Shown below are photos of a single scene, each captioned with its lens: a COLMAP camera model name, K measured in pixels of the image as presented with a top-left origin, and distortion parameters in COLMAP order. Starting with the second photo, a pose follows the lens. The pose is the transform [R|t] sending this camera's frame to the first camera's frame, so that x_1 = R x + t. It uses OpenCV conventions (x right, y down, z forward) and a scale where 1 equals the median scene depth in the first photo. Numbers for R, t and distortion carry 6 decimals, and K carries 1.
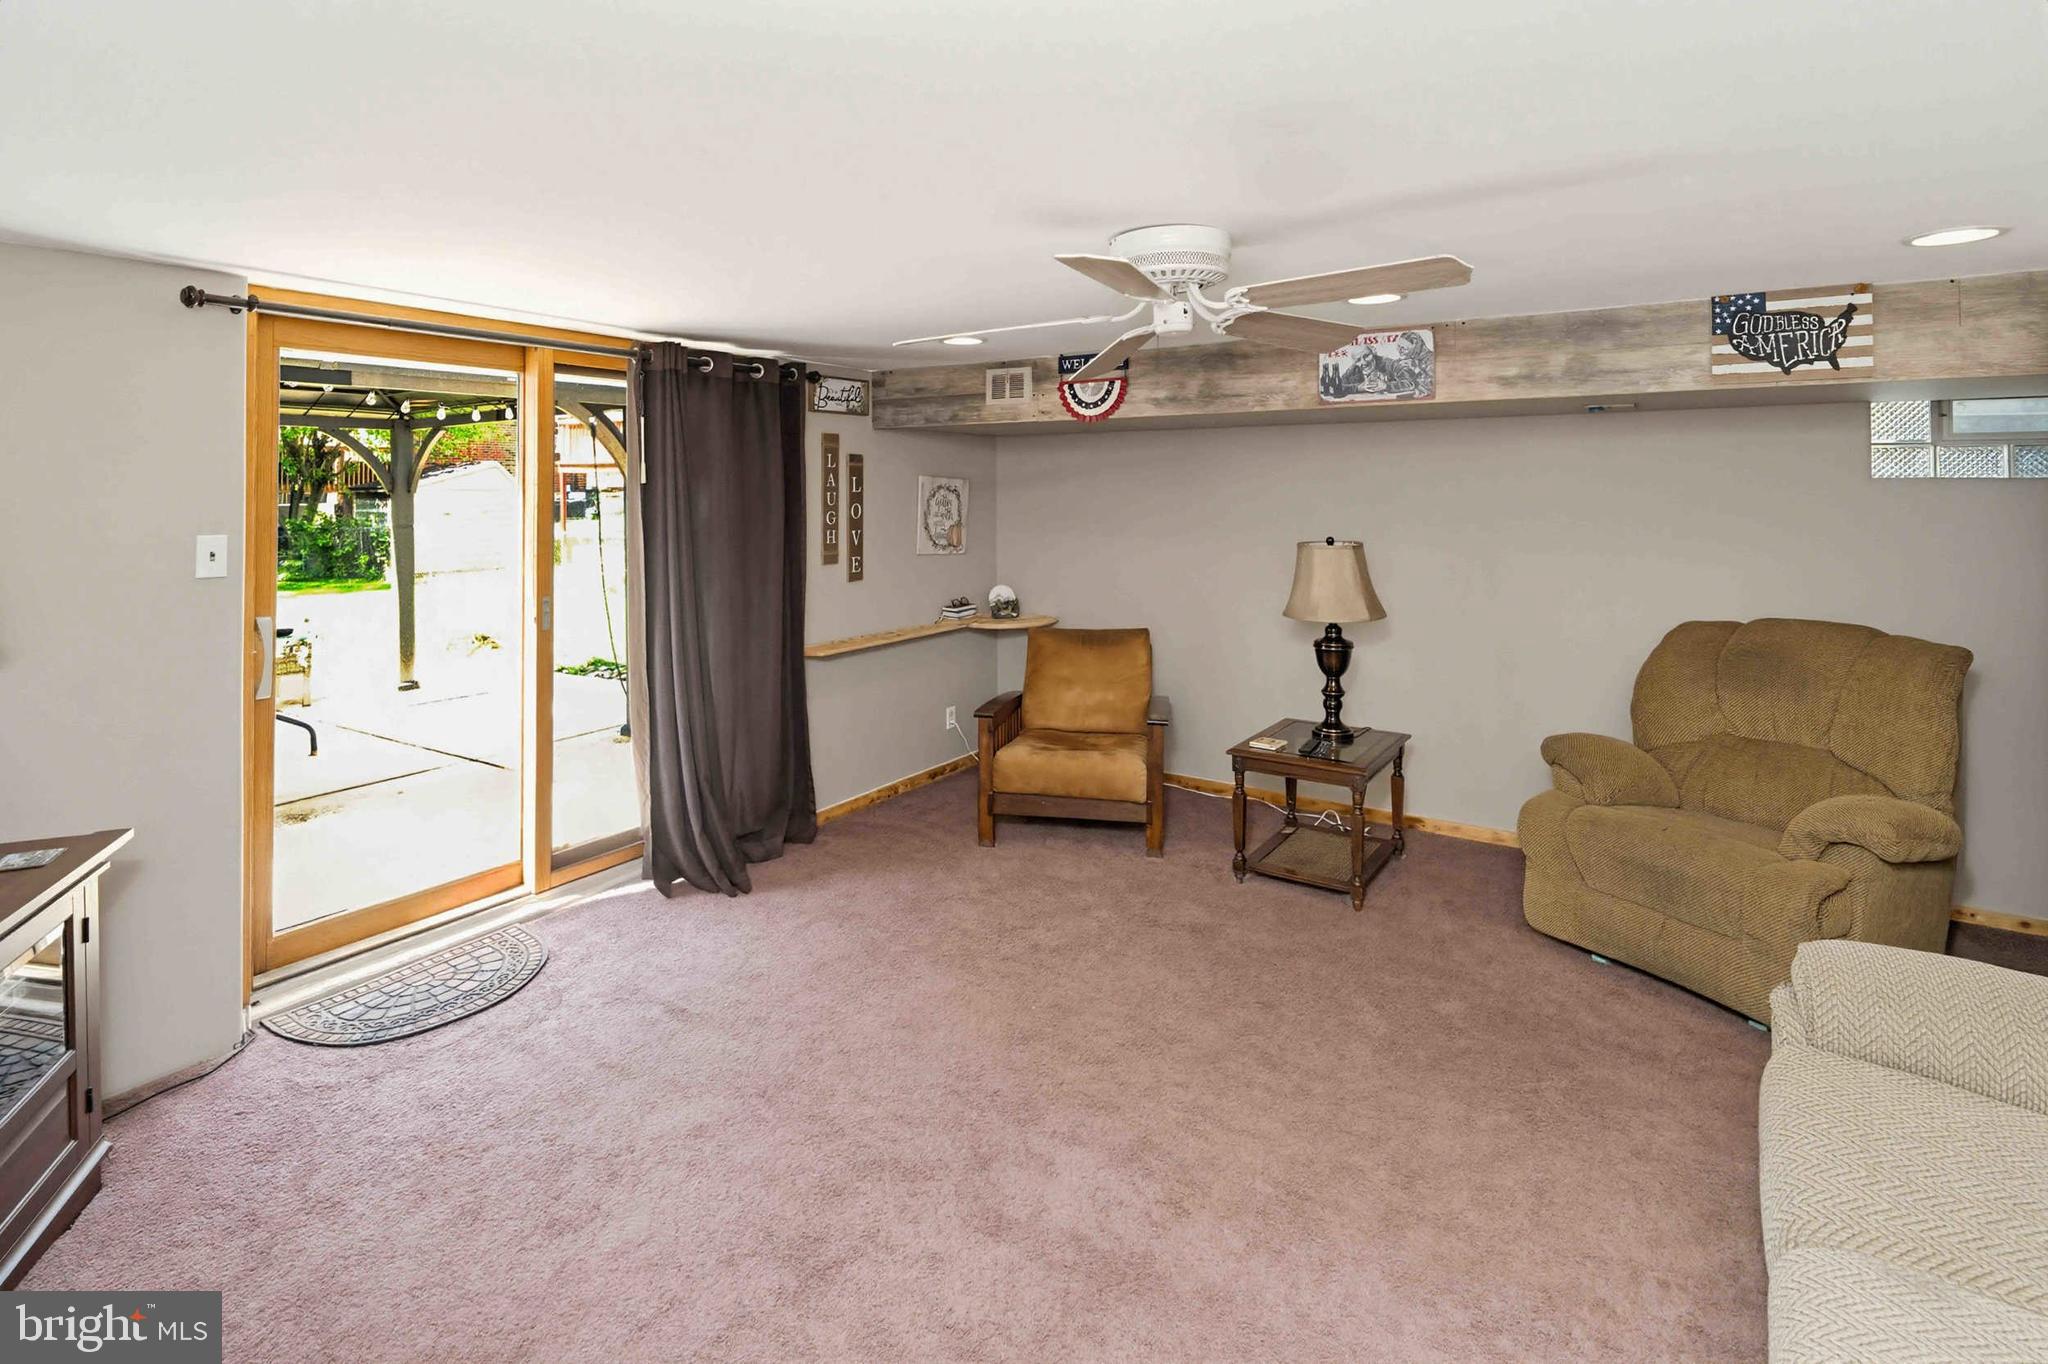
lens RADIAL K [[970.8, 0, 1032.9], [0, 970.8, 643.8], [0, 0, 1]] dist [-0.001407, -0.000373]
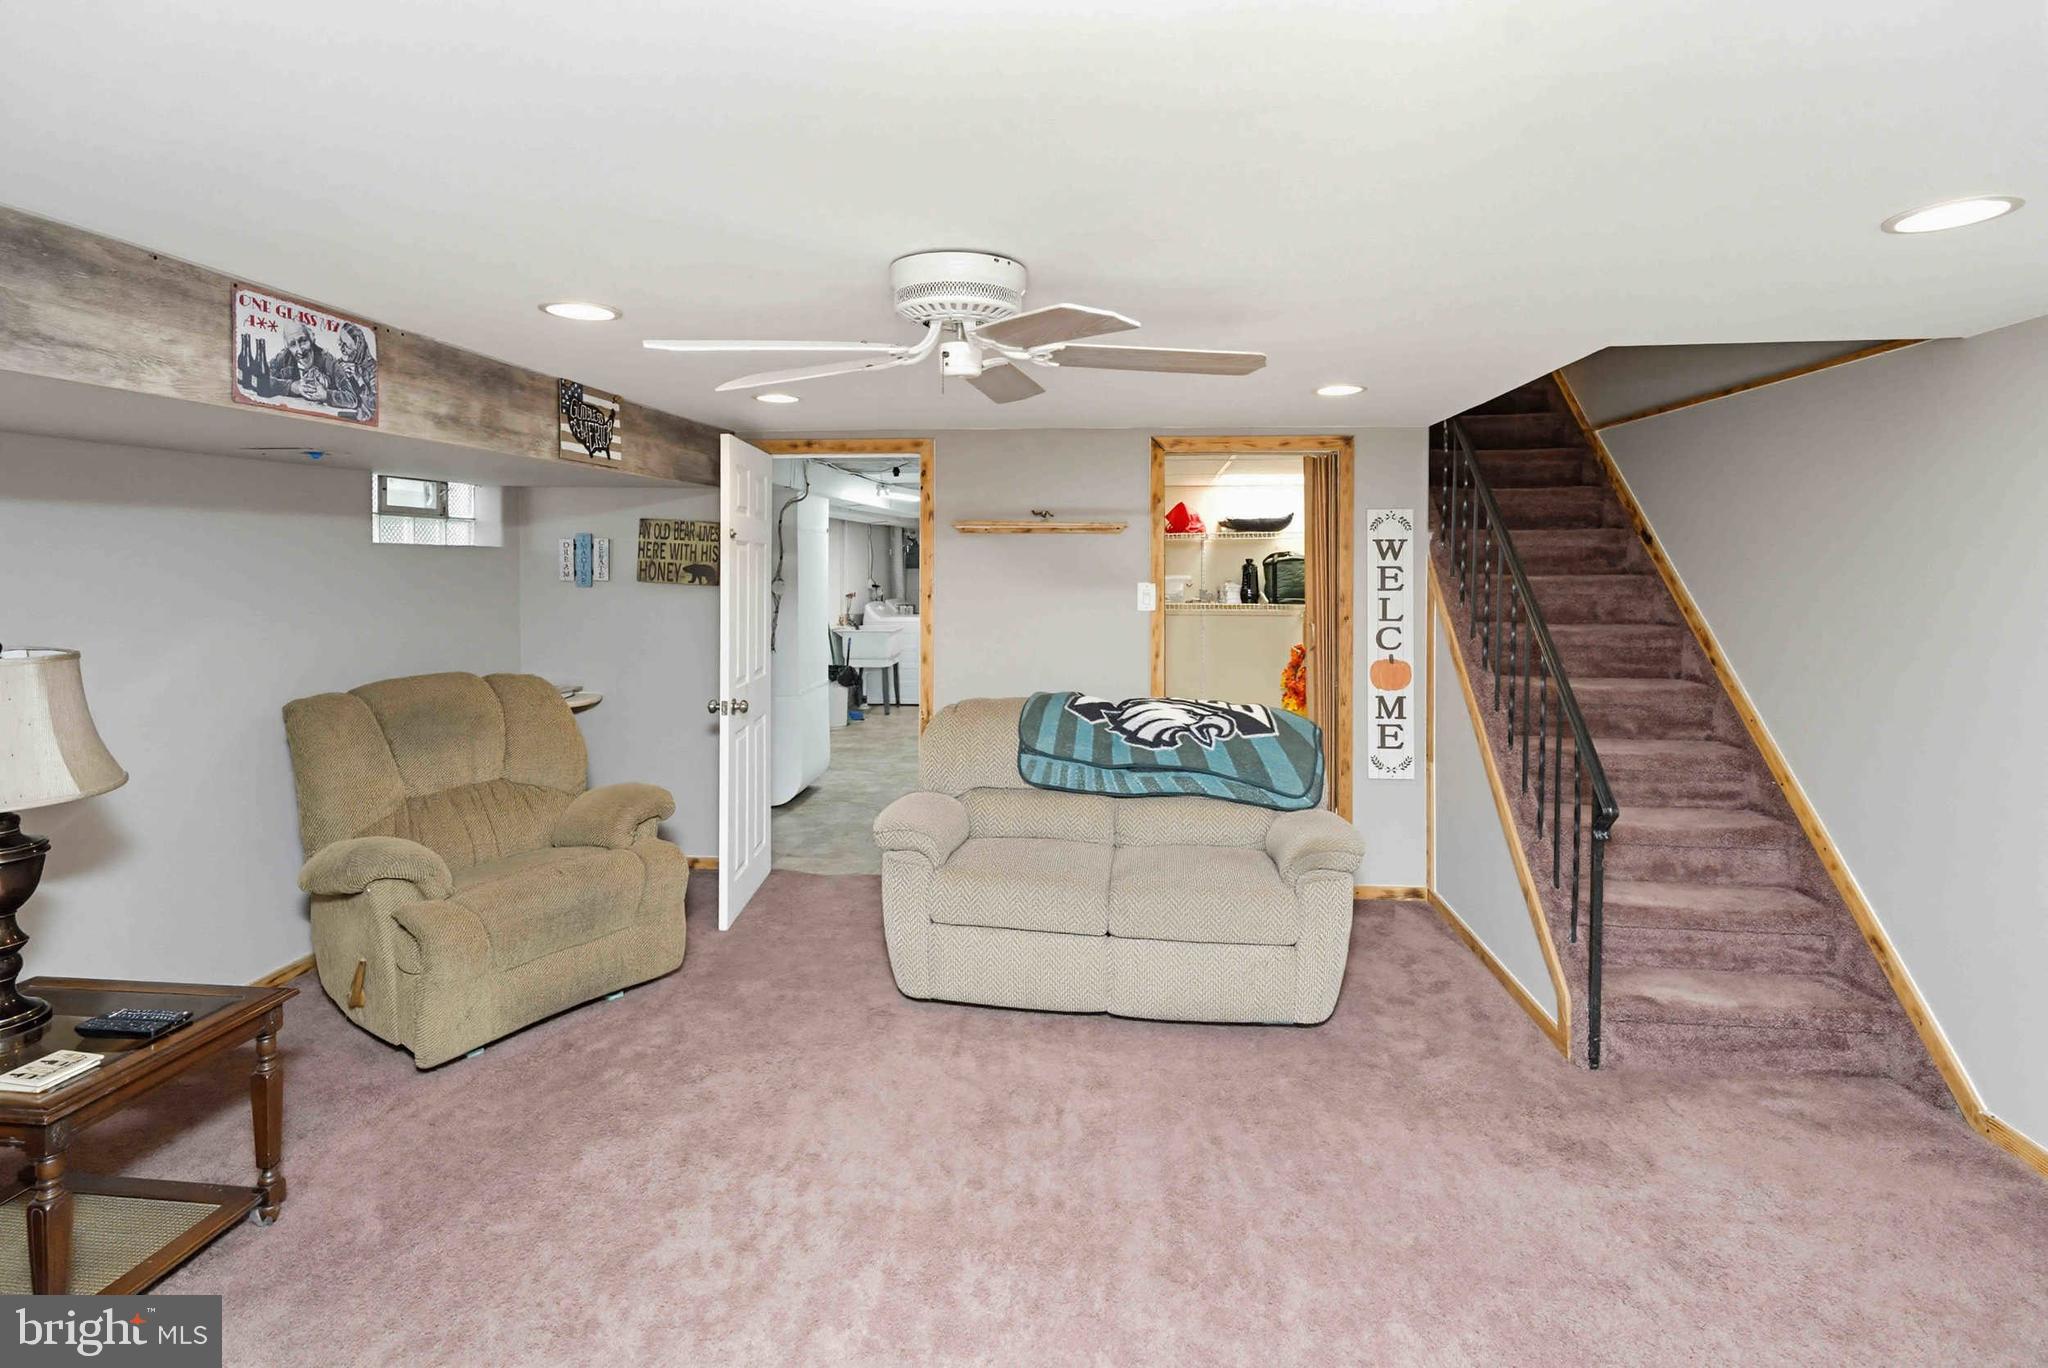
lens RADIAL K [[953.2, 0, 1024.0], [0, 953.2, 684.0], [0, 0, 1]] dist [-0.000479, -0.000071]
pose [[-0.444613, -0.116098, 0.888167, -0.449775], [0.140528, 0.970244, 0.197175, -0.135505], [-0.884631, 0.212478, -0.415068, 0.892869]]
